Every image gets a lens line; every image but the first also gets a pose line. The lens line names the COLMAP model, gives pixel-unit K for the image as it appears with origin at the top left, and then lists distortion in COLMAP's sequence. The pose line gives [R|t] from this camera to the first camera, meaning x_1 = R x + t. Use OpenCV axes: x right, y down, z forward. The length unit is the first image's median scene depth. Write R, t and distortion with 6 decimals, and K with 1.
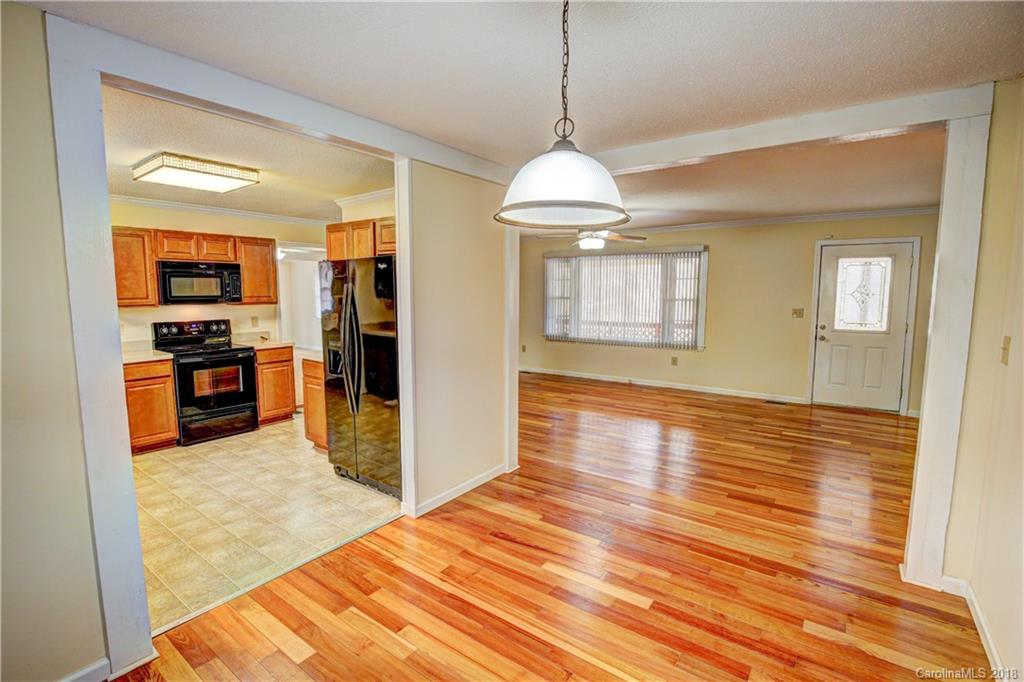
lens RADIAL K [[468.8, 0, 498.4], [0, 468.8, 337.9], [0, 0, 1]] dist [-0.028634, 0.005054]
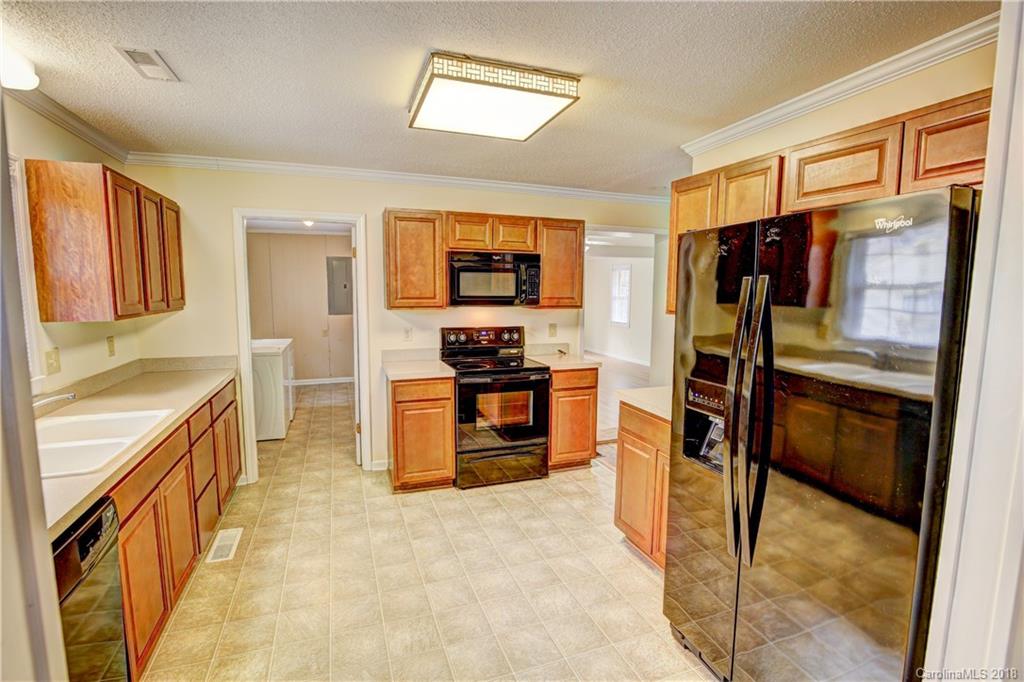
lens RADIAL K [[468.8, 0, 507.6], [0, 468.8, 339.6], [0, 0, 1]] dist [-0.028634, 0.005054]
pose [[0.840501, 0.065137, -0.537880, -0.192911], [-0.063915, 0.997735, 0.020951, -0.035611], [0.538026, 0.016770, 0.842761, 0.351429]]
